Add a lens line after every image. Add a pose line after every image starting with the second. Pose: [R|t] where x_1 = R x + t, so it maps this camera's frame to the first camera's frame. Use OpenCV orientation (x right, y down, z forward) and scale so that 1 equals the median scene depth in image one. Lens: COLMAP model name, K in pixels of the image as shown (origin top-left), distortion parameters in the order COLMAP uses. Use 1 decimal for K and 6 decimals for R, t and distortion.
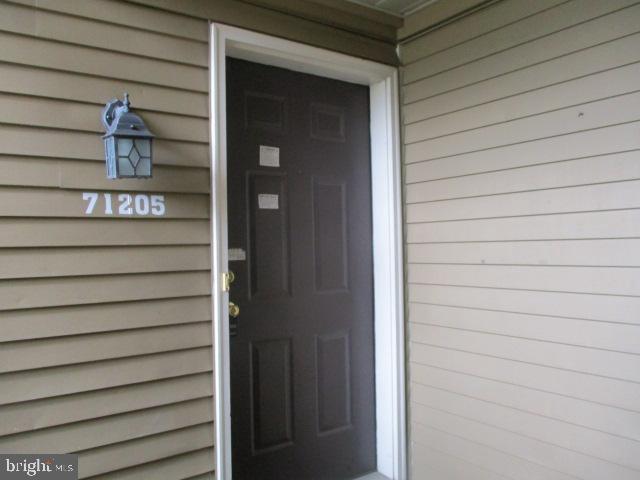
lens RADIAL K [[532.5, 0, 321.0], [0, 532.5, 236.9], [0, 0, 1]] dist [-0.034039, 0.015054]
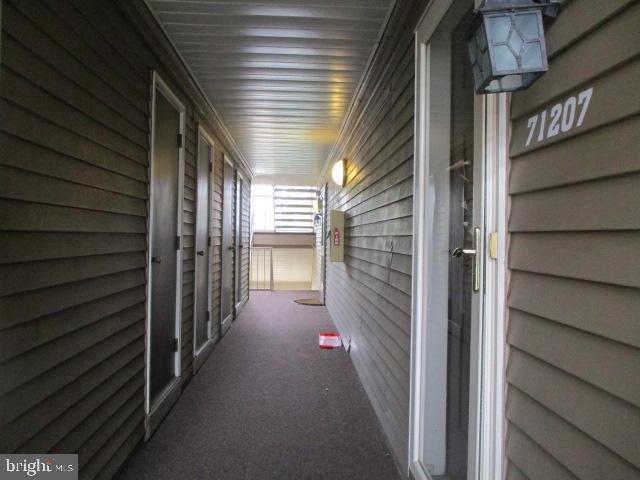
lens RADIAL K [[532.5, 0, 321.0], [0, 532.5, 236.9], [0, 0, 1]] dist [-0.034039, 0.015054]
pose [[-0.541522, 0.010506, -0.840621, 0.265399], [0.004692, 0.999944, 0.009474, 0.060566], [0.840673, 0.001186, -0.541541, 1.090183]]
